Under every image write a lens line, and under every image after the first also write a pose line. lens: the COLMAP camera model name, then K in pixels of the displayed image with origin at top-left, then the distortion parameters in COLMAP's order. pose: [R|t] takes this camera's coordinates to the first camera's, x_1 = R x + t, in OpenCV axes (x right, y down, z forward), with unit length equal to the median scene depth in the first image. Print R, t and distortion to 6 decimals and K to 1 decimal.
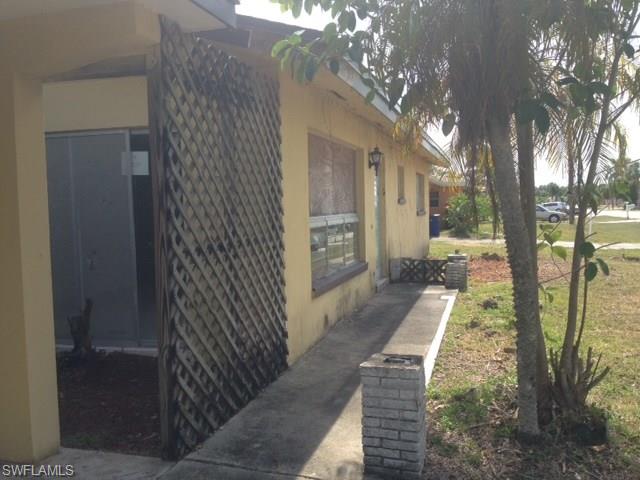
lens RADIAL K [[596.5, 0, 317.2], [0, 596.5, 236.4], [0, 0, 1]] dist [0.056091, 0.000000]
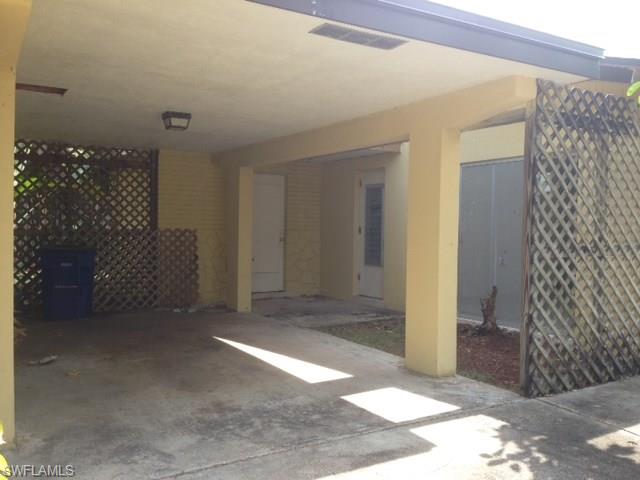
lens RADIAL K [[596.5, 0, 323.7], [0, 596.5, 242.4], [0, 0, 1]] dist [0.056091, 0.000000]
pose [[0.751128, 0.053701, -0.657969, 0.291196], [-0.066411, 0.997777, 0.005622, 0.038380], [0.656808, 0.039473, 0.753024, -0.351384]]
